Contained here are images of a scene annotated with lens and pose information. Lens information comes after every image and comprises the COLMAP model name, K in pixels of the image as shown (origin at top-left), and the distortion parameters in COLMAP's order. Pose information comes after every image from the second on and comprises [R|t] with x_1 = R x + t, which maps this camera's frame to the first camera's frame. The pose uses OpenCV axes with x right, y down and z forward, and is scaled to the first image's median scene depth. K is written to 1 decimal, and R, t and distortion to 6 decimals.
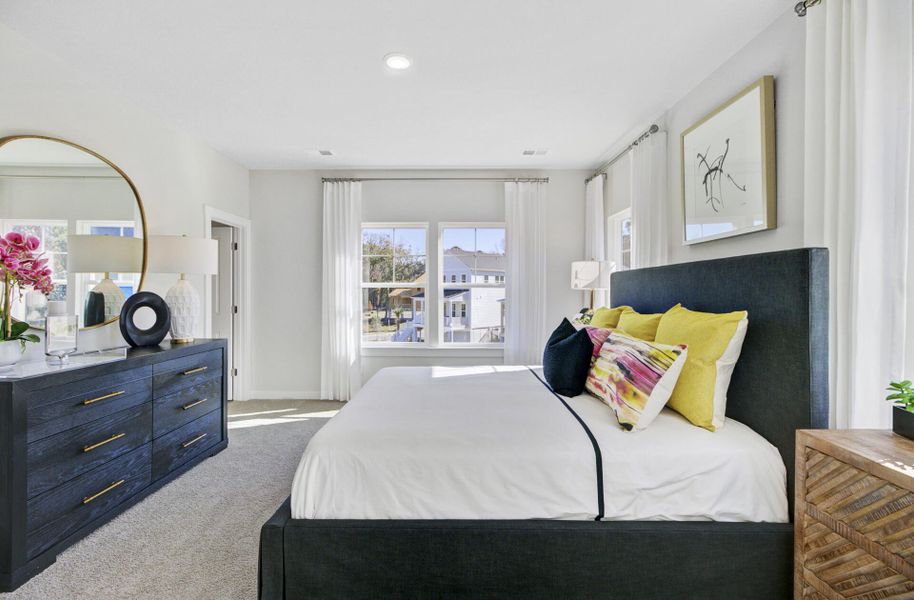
lens RADIAL K [[420.0, 0, 456.9], [0, 420.0, 288.4], [0, 0, 1]] dist [0.001726, 0.001003]
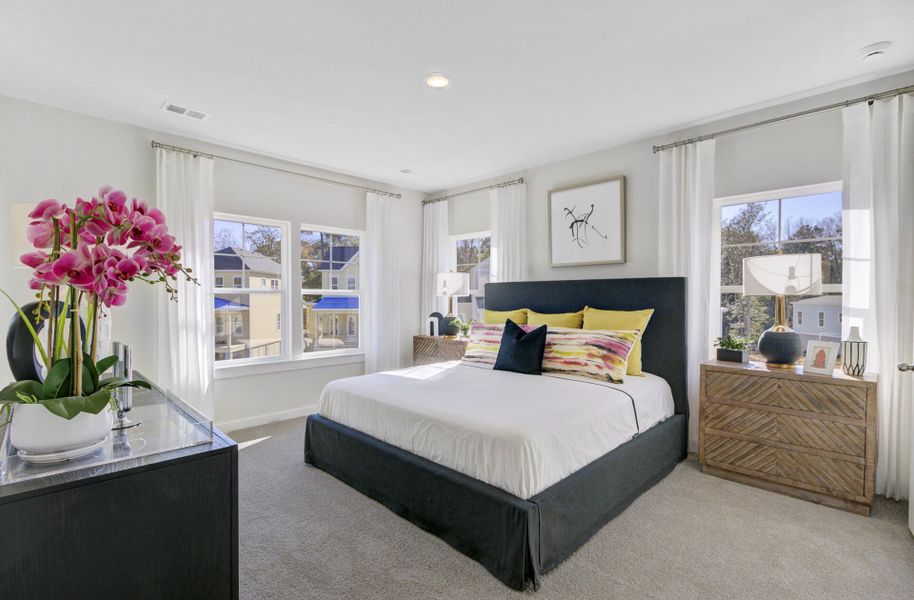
lens RADIAL K [[424.7, 0, 445.5], [0, 424.7, 300.6], [0, 0, 1]] dist [-0.002208, 0.000140]
pose [[0.703339, -0.007686, 0.710813, -0.884845], [-0.003899, 0.999885, 0.014670, -0.004235], [-0.710844, -0.013089, 0.703228, 0.233529]]
